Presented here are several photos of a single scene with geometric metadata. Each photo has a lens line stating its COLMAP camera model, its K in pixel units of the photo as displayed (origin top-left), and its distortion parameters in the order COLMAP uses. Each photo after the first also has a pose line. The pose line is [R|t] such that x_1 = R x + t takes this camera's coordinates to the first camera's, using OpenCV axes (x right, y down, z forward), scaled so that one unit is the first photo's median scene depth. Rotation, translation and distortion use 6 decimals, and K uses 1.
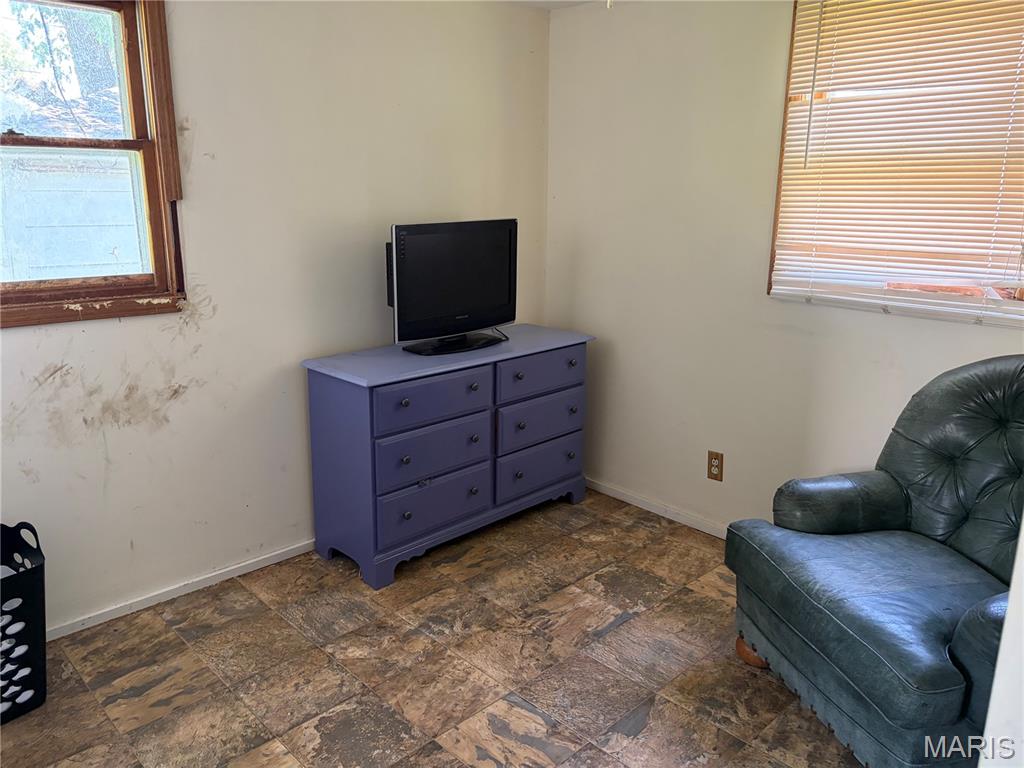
lens RADIAL K [[767.4, 0, 512.7], [0, 767.4, 377.4], [0, 0, 1]] dist [0.068146, -0.084861]
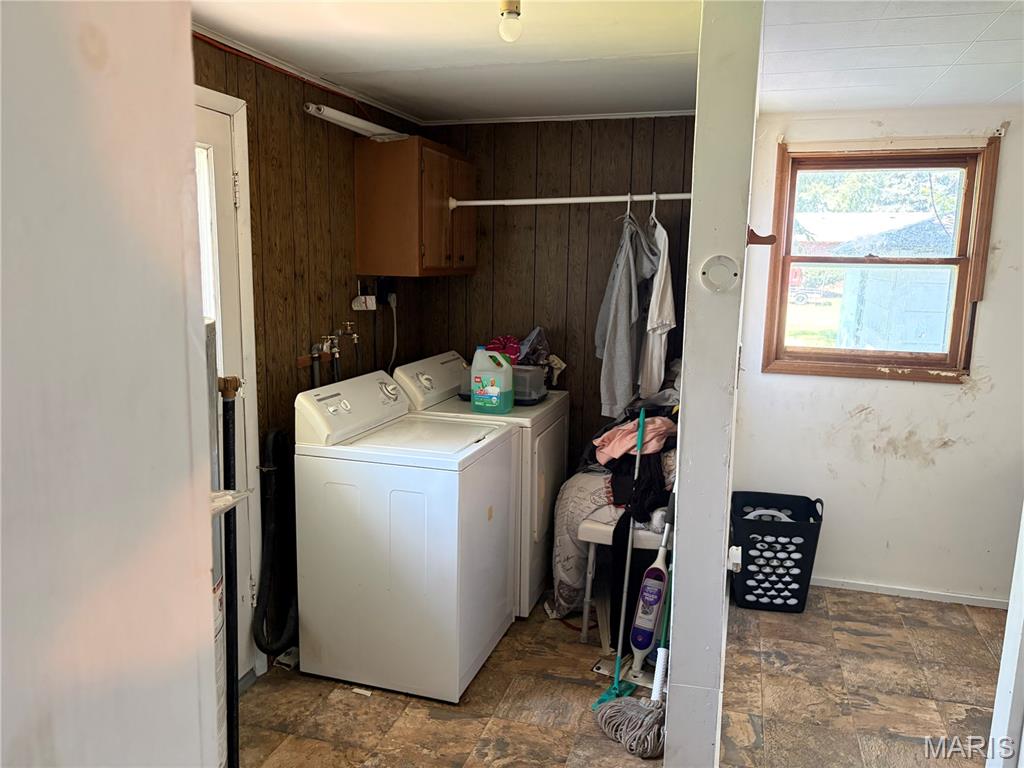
lens RADIAL K [[776.3, 0, 512.0], [0, 776.3, 384.0], [0, 0, 1]] dist [0.065965, -0.074408]
pose [[0.487186, 0.142418, -0.861607, 0.365186], [-0.218239, 0.975164, 0.037788, 0.032317], [0.845590, 0.169626, 0.506167, -0.334168]]
